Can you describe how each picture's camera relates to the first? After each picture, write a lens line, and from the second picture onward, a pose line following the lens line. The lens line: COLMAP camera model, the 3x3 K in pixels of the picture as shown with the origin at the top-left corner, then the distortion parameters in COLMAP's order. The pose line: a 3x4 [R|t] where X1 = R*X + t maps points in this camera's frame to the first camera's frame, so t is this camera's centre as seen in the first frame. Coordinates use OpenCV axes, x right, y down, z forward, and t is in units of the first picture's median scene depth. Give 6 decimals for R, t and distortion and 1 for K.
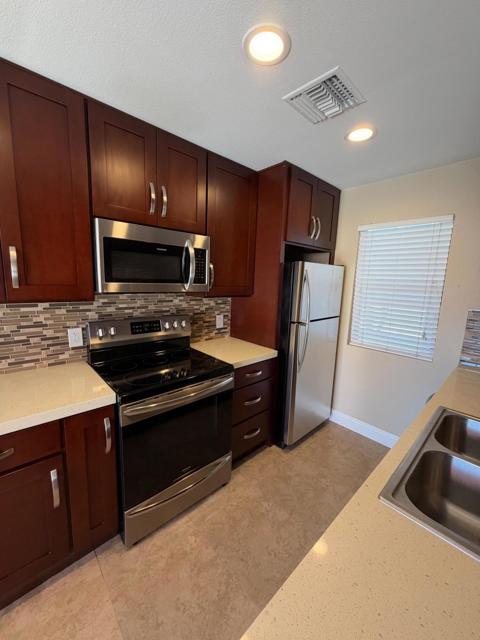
lens RADIAL K [[254.7, 0, 240.0], [0, 254.7, 320.0], [0, 0, 1]] dist [-0.000705, -0.000009]
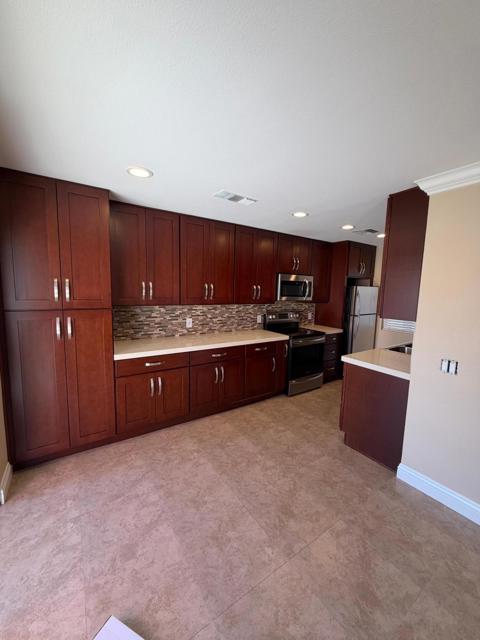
lens RADIAL K [[254.7, 0, 240.0], [0, 254.7, 320.0], [0, 0, 1]] dist [-0.000705, -0.000009]
pose [[0.988219, 0.007055, -0.152885, -0.383773], [-0.013481, 0.999067, -0.041035, 0.152541], [0.152453, 0.042613, 0.987392, -1.226617]]
